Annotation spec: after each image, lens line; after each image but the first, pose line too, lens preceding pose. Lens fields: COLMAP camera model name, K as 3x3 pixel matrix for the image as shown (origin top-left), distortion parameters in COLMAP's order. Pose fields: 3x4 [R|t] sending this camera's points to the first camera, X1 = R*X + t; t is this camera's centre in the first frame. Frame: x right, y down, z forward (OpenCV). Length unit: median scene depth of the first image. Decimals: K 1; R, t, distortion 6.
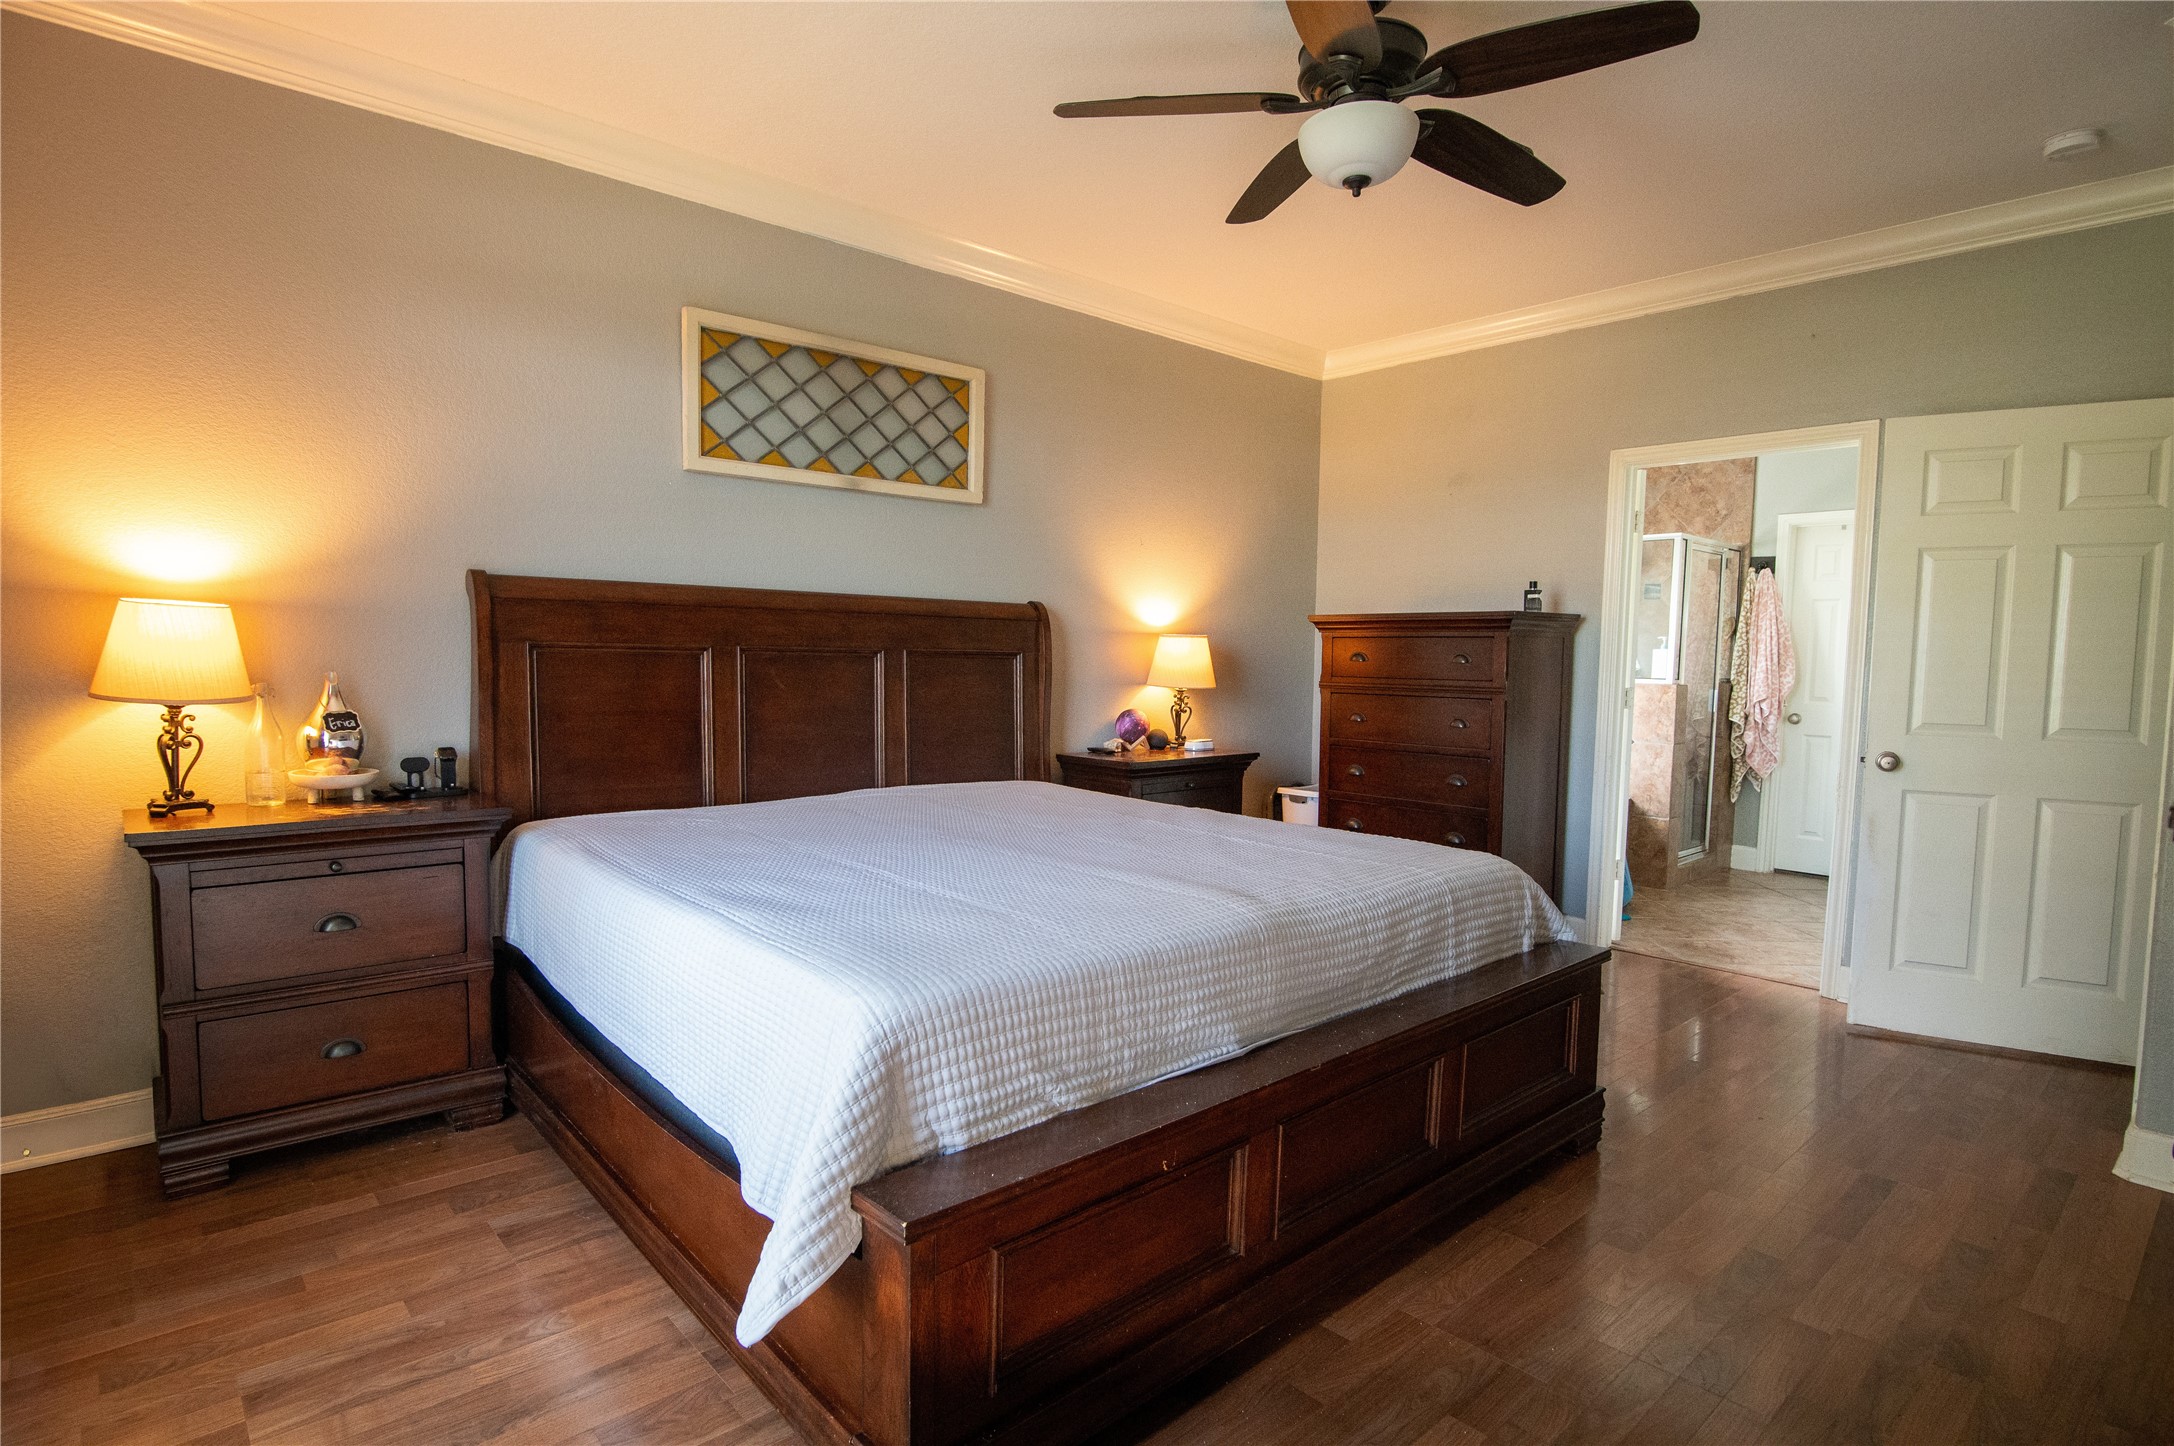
lens RADIAL K [[1127.4, 0, 1075.0], [0, 1127.4, 741.5], [0, 0, 1]] dist [-0.019507, 0.000476]
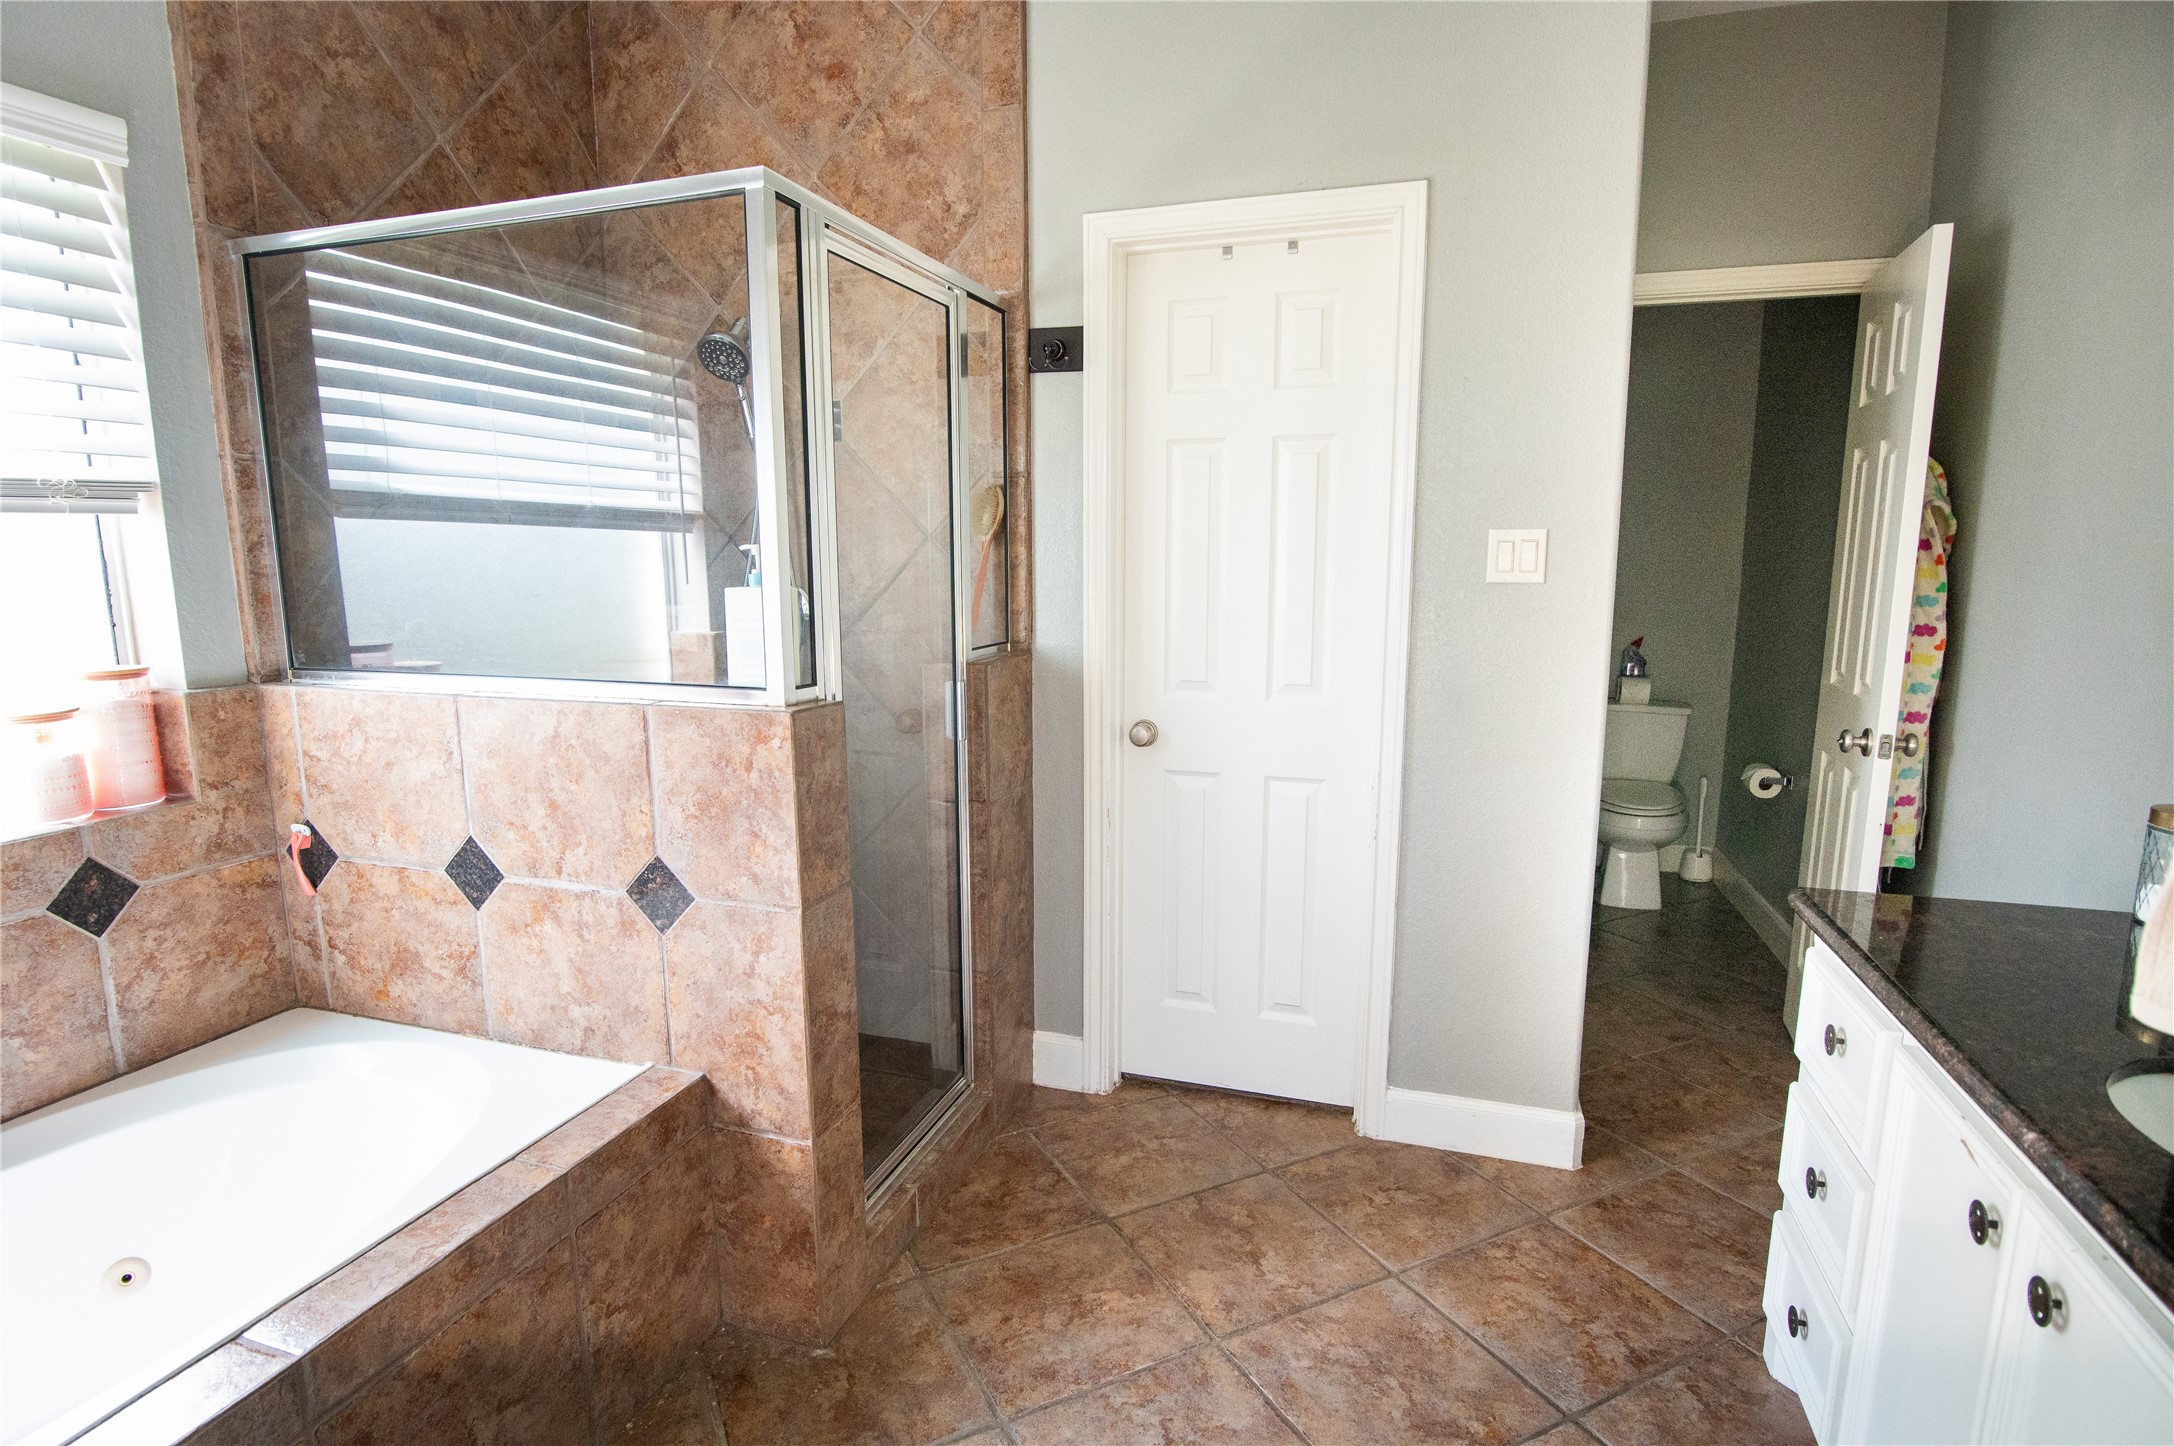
lens RADIAL K [[1127.4, 0, 1075.0], [0, 1127.4, 741.5], [0, 0, 1]] dist [-0.019507, 0.000476]
pose [[0.872693, -0.097720, 0.478391, 0.420909], [0.054665, 0.993162, 0.103150, -0.062962], [-0.485200, -0.063867, 0.872068, 0.648555]]
